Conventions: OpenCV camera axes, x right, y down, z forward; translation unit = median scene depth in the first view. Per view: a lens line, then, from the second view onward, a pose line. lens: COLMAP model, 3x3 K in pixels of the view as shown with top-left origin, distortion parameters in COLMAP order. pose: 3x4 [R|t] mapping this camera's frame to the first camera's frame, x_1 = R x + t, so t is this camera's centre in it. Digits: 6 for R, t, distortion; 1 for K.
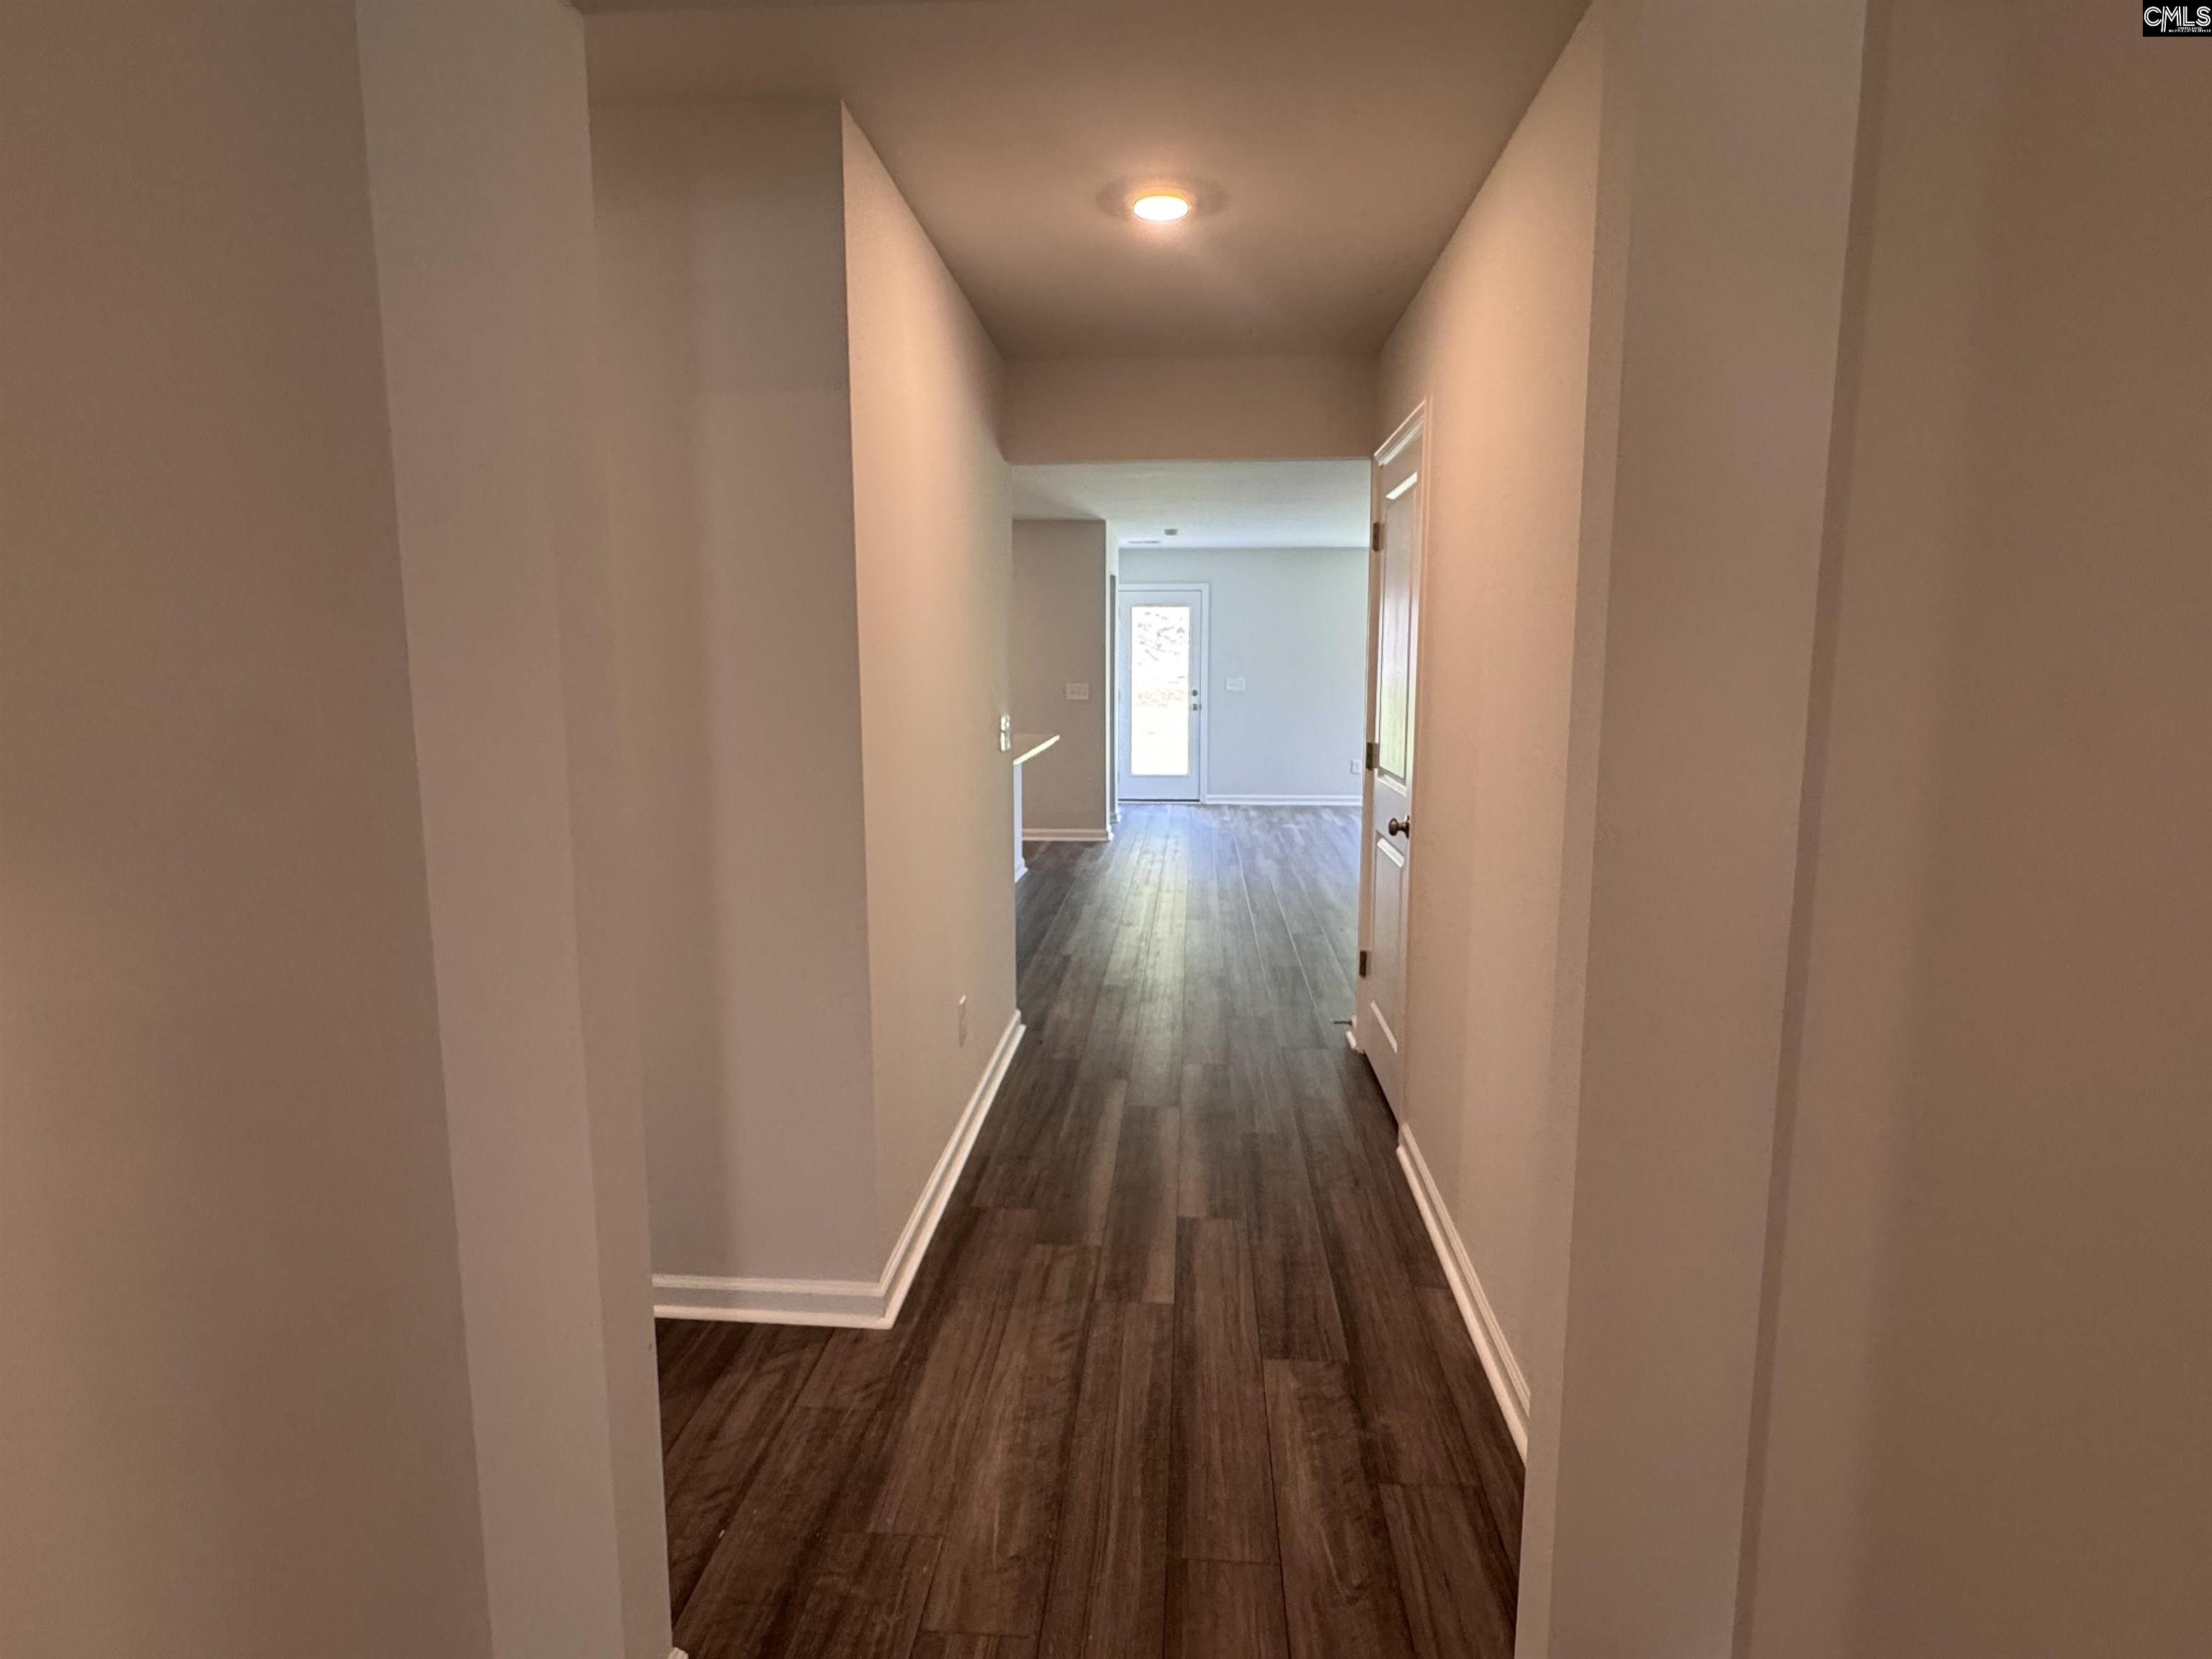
lens RADIAL K [[1224.3, 0, 1099.2], [0, 1224.3, 835.2], [0, 0, 1]] dist [-0.002985, 0.000081]
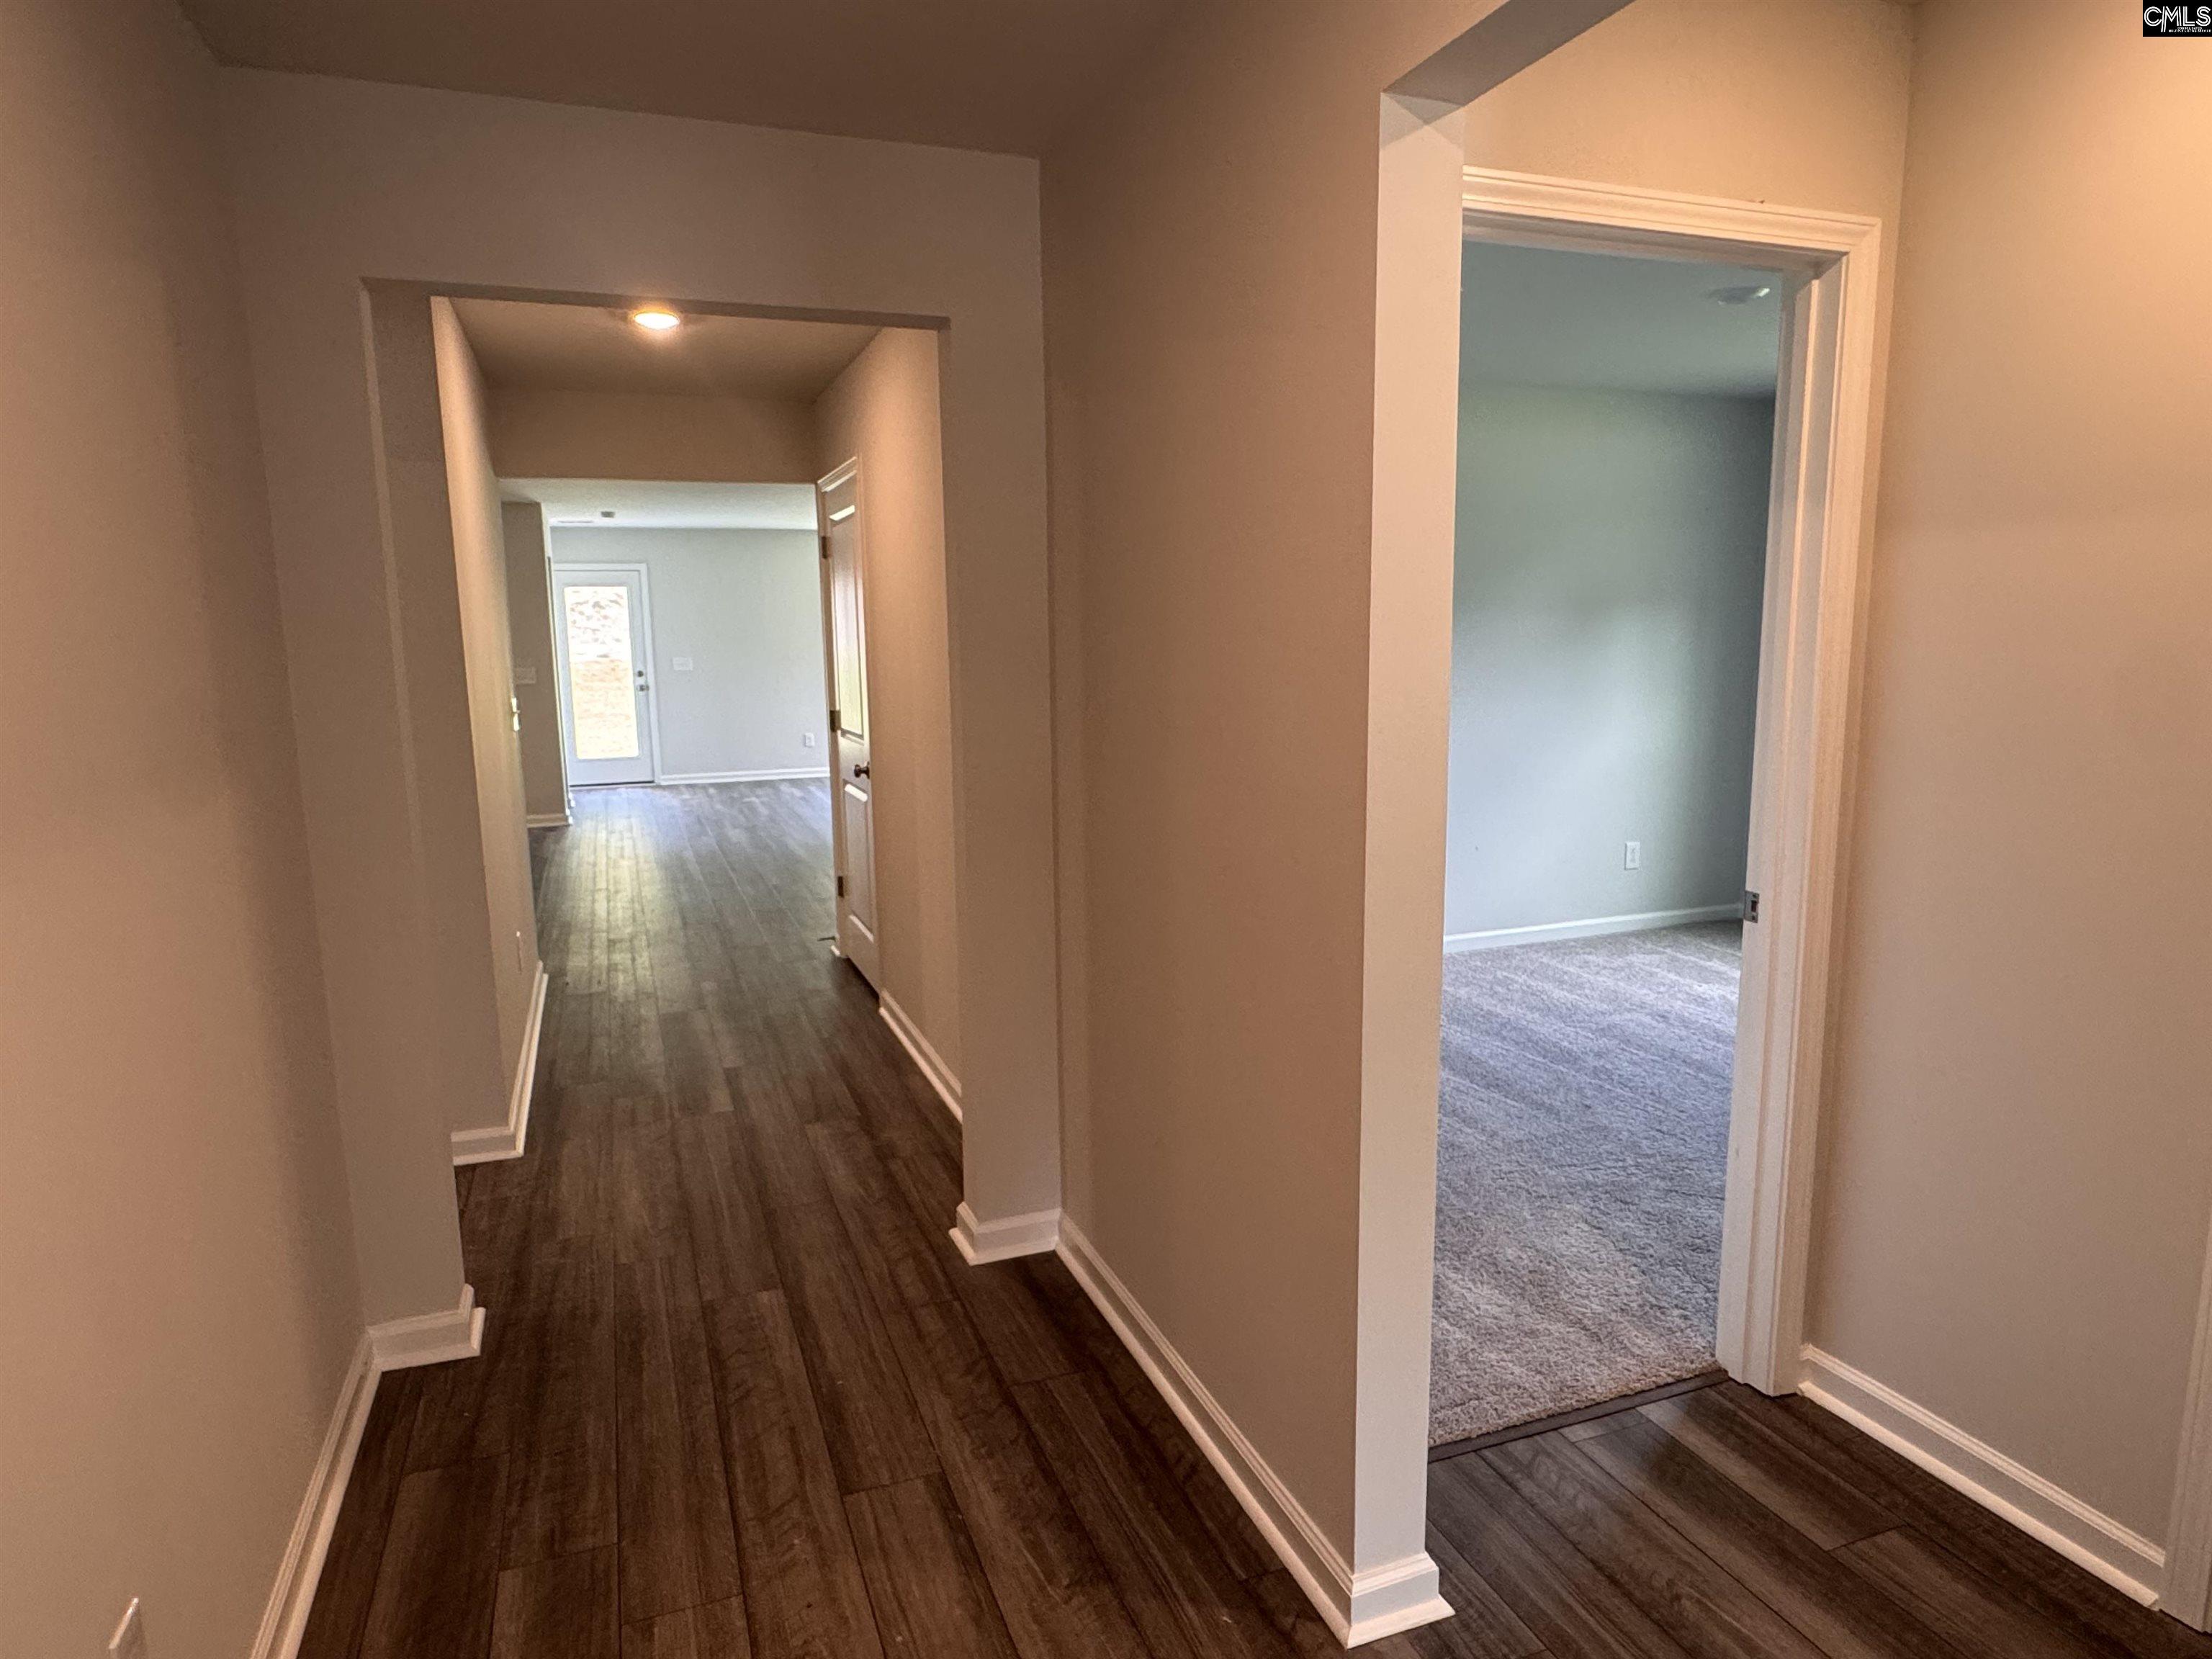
lens RADIAL K [[1376.7, 0, 1122.0], [0, 1376.7, 837.5], [0, 0, 1]] dist [-0.011826, -0.003203]
pose [[0.903674, -0.077977, 0.421061, -0.119260], [0.074673, 0.996911, 0.024359, 0.044084], [-0.421659, 0.009429, 0.906705, -0.420770]]
